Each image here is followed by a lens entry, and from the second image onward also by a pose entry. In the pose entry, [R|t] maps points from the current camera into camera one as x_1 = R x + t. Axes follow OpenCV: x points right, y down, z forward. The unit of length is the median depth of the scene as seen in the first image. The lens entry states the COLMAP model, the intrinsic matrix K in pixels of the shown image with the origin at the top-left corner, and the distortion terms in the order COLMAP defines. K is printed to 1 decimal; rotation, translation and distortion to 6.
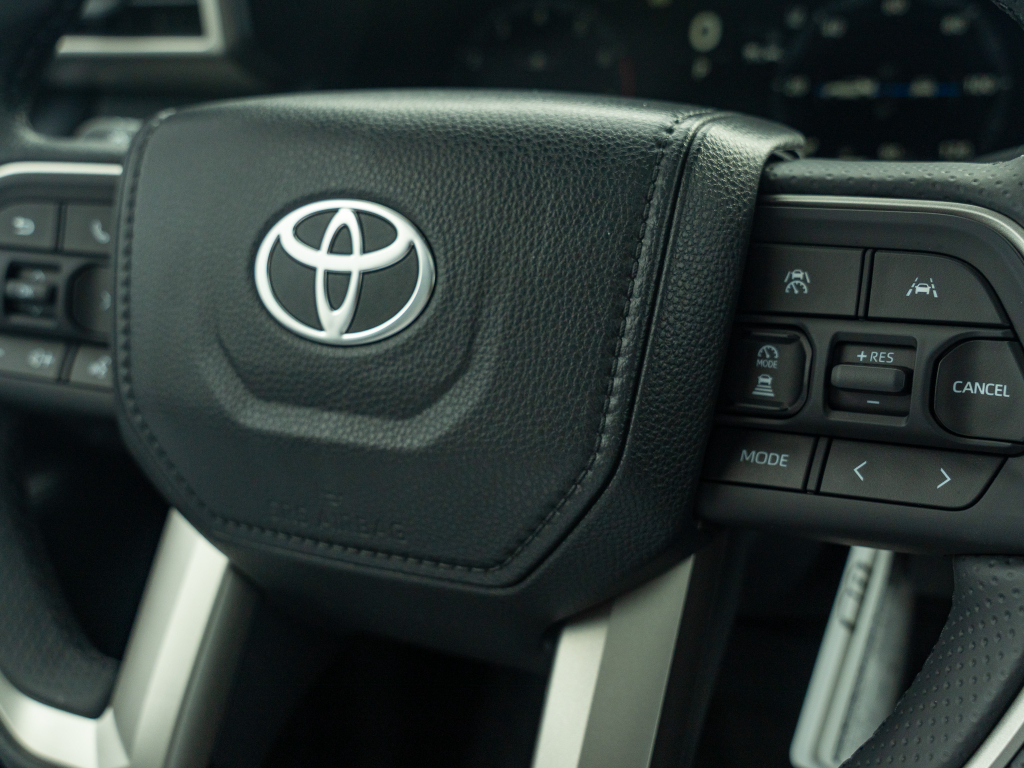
lens RADIAL K [[1199.2, 0, 512.0], [0, 1199.2, 384.0], [0, 0, 1]] dist [0.171778, -0.612244]
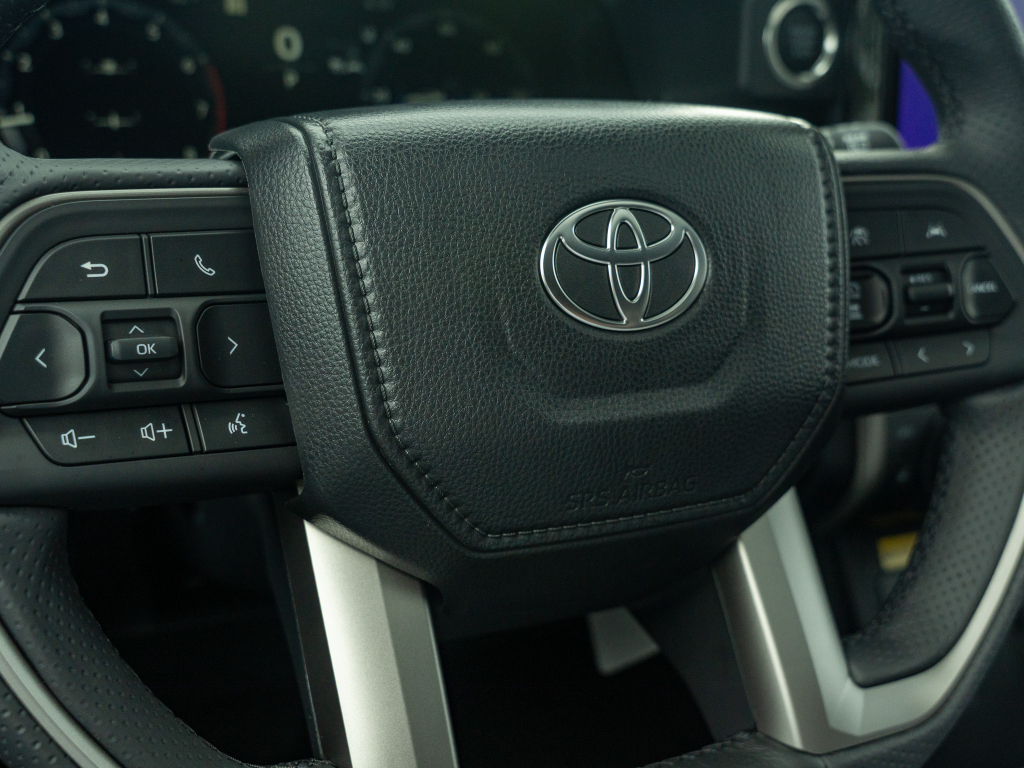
lens RADIAL K [[1211.7, 0, 516.1], [0, 1211.7, 389.9], [0, 0, 1]] dist [0.006497, -0.007034]
pose [[0.630854, -0.173451, 0.756265, -1.057655], [0.176634, 0.981205, 0.077699, -0.085009], [-0.755528, 0.084565, 0.649635, 0.381845]]
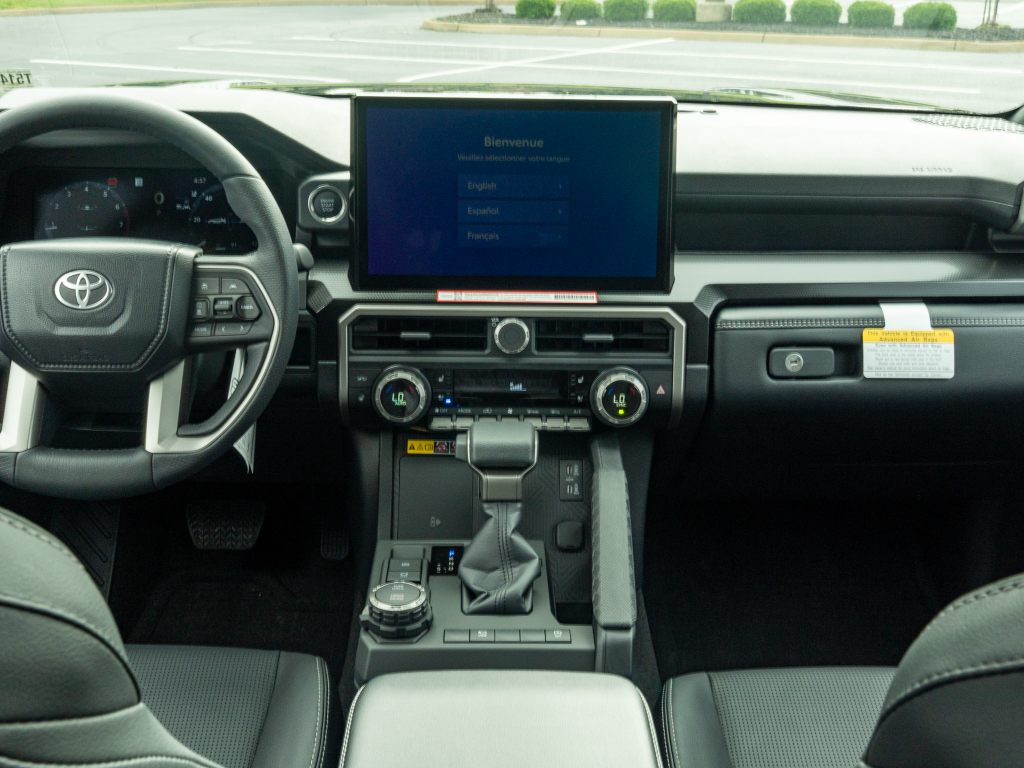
lens RADIAL K [[1211.7, 0, 516.1], [0, 1211.7, 389.9], [0, 0, 1]] dist [0.006497, -0.007034]
pose [[0.885475, -0.086063, 0.456647, -0.708081], [0.099004, 0.995077, -0.004437, 0.372749], [-0.454017, 0.049138, 0.889637, -3.002914]]
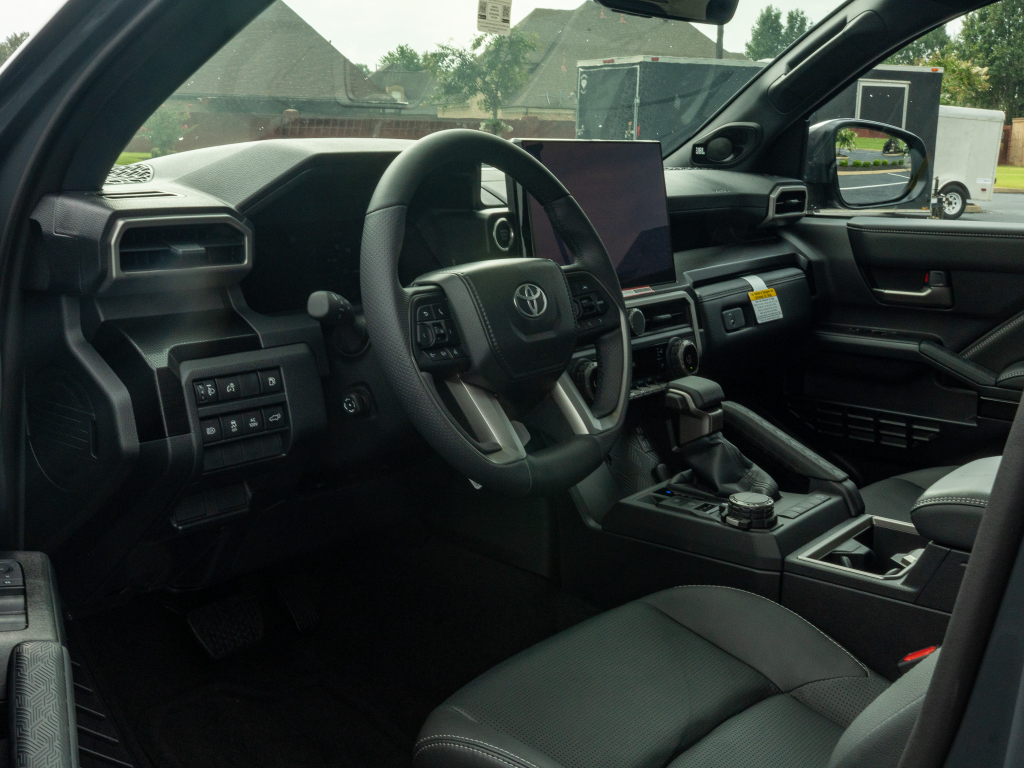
lens RADIAL K [[1211.7, 0, 516.1], [0, 1211.7, 389.9], [0, 0, 1]] dist [0.006497, -0.007034]
pose [[0.205316, -0.137328, 0.969013, -4.232639], [0.334404, 0.940361, 0.062413, -0.080556], [-0.919793, 0.311228, 0.238994, 0.157310]]
